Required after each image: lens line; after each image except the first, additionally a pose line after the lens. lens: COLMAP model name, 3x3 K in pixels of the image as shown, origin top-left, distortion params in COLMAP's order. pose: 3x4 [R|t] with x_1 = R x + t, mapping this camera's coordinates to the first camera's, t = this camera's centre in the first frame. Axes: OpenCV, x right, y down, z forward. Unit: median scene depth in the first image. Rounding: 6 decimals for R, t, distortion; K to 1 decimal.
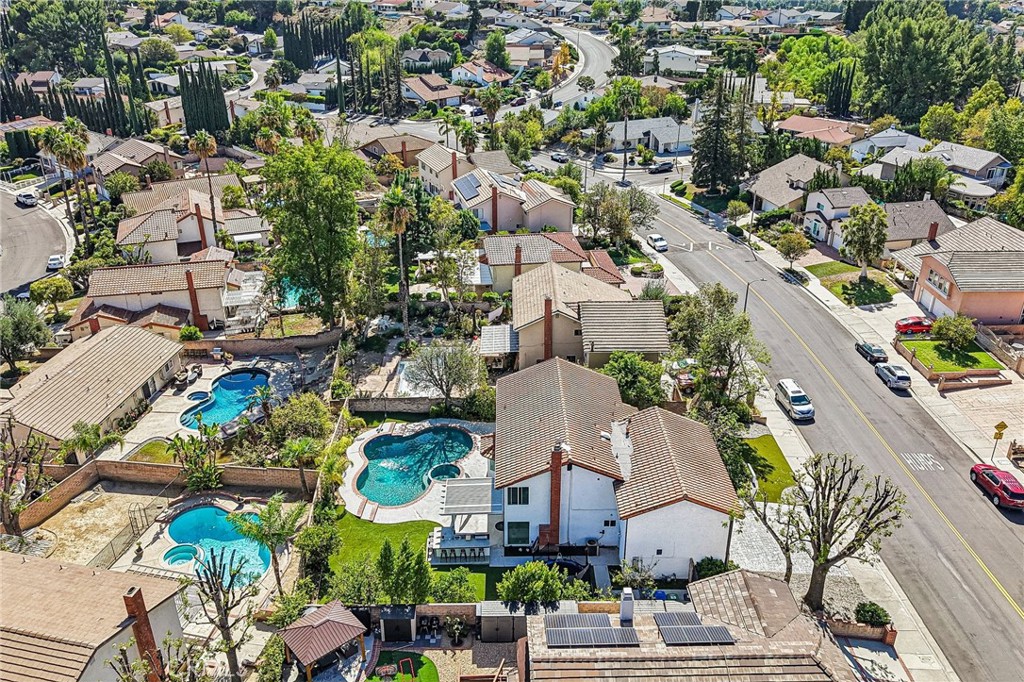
lens RADIAL K [[788.5, 0, 512.0], [0, 788.5, 341.0], [0, 0, 1]] dist [0.064943, -0.141080]
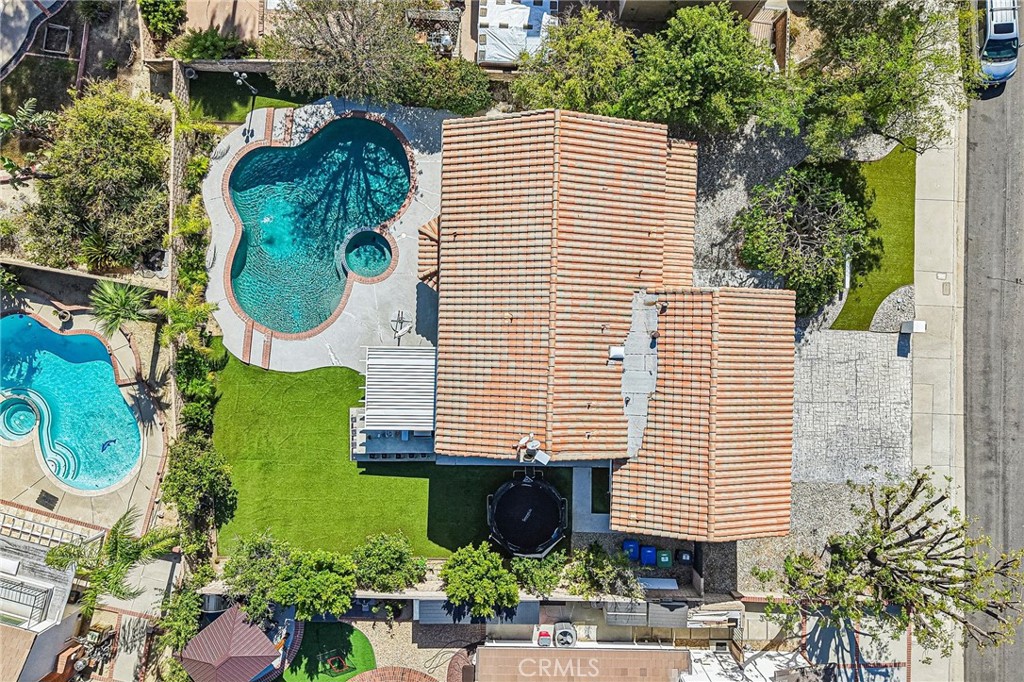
lens RADIAL K [[788.5, 0, 512.0], [0, 788.5, 341.0], [0, 0, 1]] dist [0.064943, -0.141080]
pose [[0.999381, 0.035102, 0.002424, 0.029207], [-0.017286, 0.429800, 0.902758, -0.343123], [0.030646, -0.902241, 0.430141, 0.607158]]
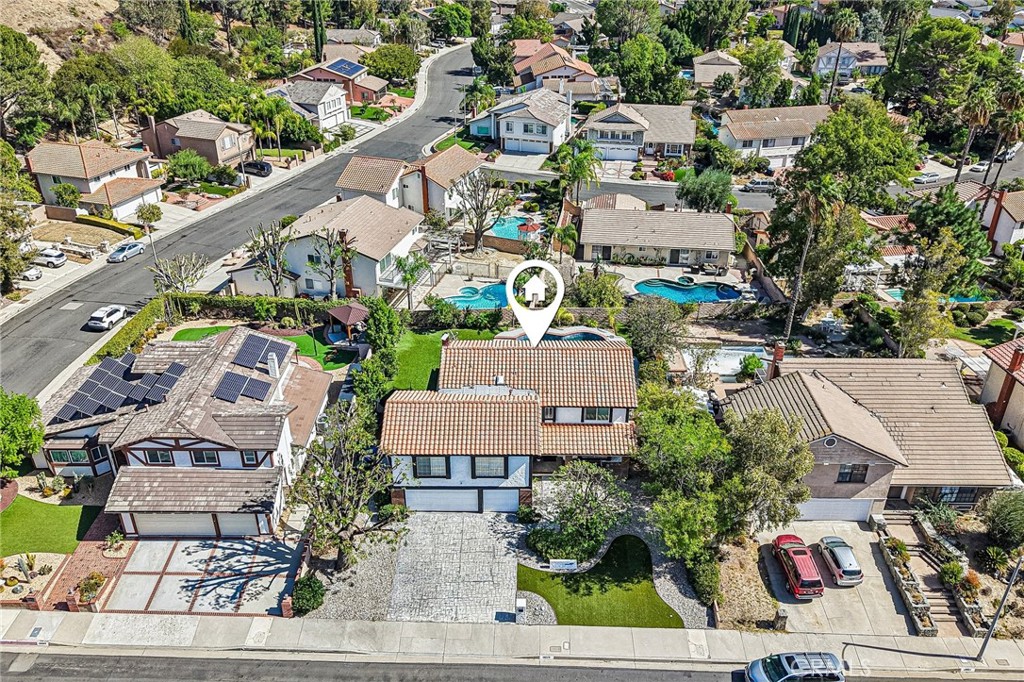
lens RADIAL K [[801.3, 0, 512.0], [0, 801.3, 341.0], [0, 0, 1]] dist [0.036763, -0.063177]
pose [[-0.029443, 0.480515, -0.876492, 0.832520], [-0.449441, 0.776869, 0.440996, -0.317720], [0.892825, 0.406916, 0.193090, 0.637193]]
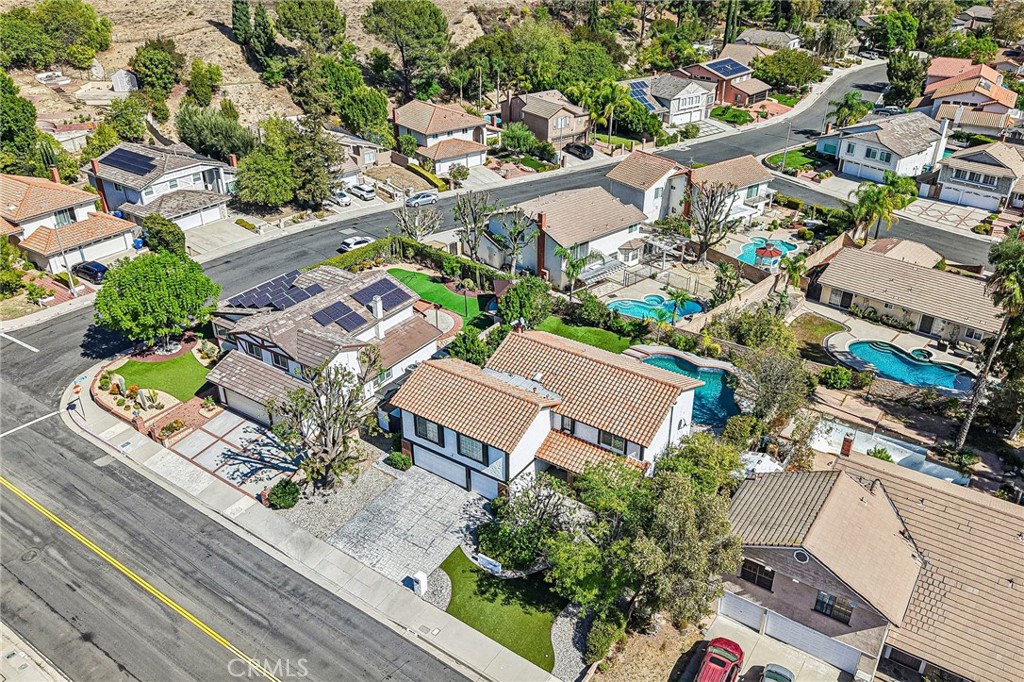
lens RADIAL K [[801.3, 0, 512.0], [0, 801.3, 341.0], [0, 0, 1]] dist [0.036763, -0.063177]
pose [[-0.582527, 0.392152, -0.711954, 0.712111], [-0.365202, 0.656247, 0.660279, -0.482846], [0.726147, 0.644637, -0.239067, 0.970395]]
